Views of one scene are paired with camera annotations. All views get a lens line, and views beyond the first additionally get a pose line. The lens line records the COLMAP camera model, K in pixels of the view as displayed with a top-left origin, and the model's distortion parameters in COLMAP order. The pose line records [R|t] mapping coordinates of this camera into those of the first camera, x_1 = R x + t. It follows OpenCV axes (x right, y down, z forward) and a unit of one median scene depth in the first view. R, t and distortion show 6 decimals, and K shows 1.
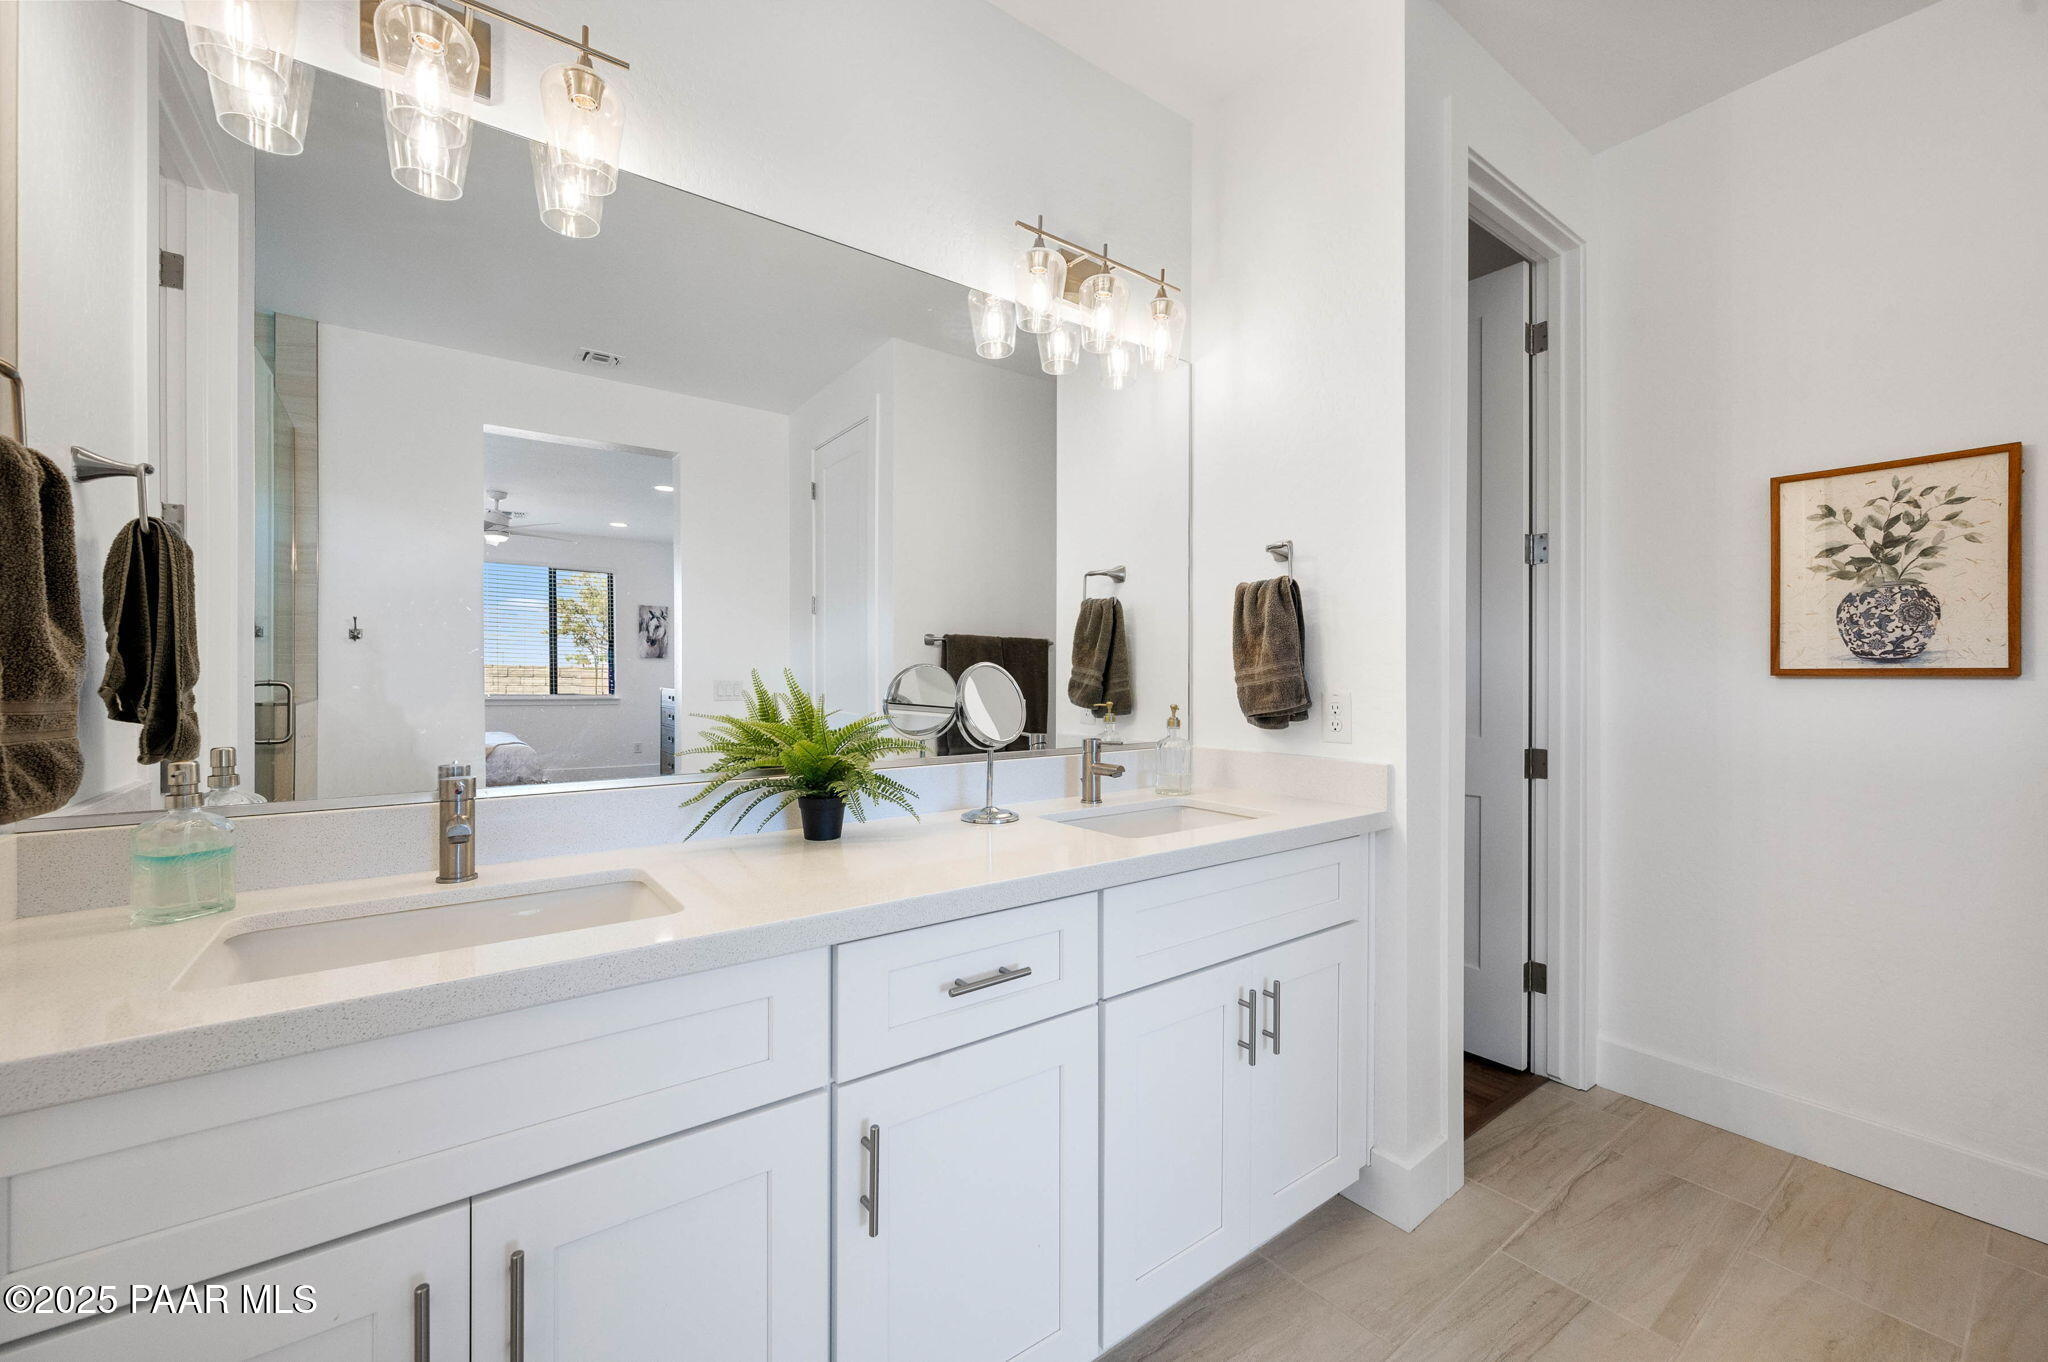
lens RADIAL K [[800.2, 0, 1025.0], [0, 800.2, 676.6], [0, 0, 1]] dist [-0.000133, -0.000057]
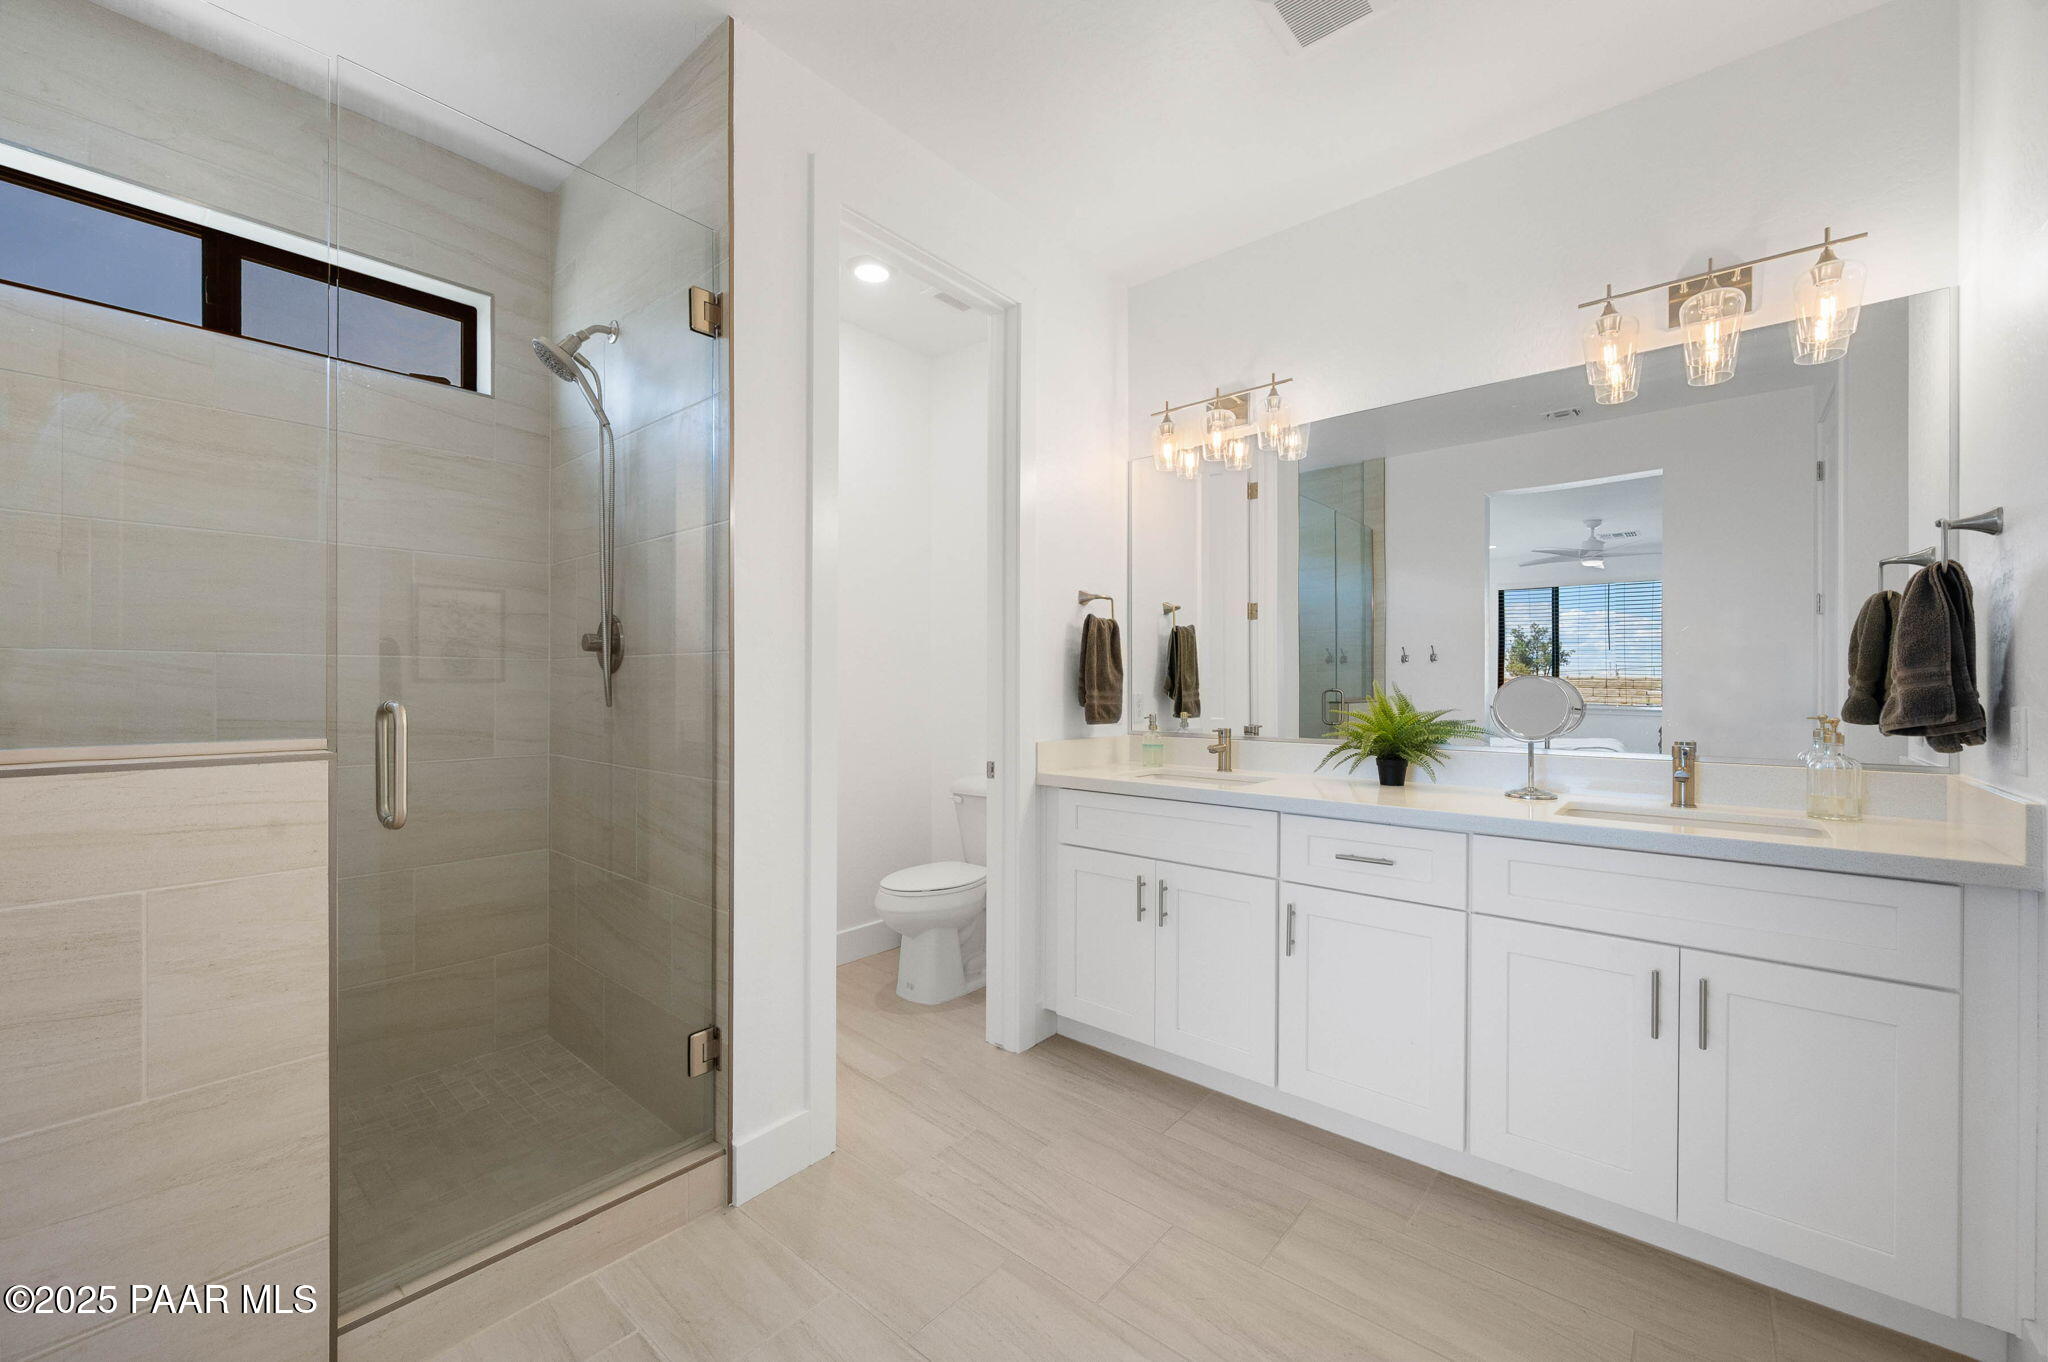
lens RADIAL K [[800.2, 0, 1025.0], [0, 800.2, 685.8], [0, 0, 1]] dist [-0.000133, -0.000057]
pose [[0.232693, -0.000667, -0.972550, 1.073340], [-0.002890, 0.999995, -0.001377, 0.004068], [0.972546, 0.003131, 0.232690, -0.092053]]
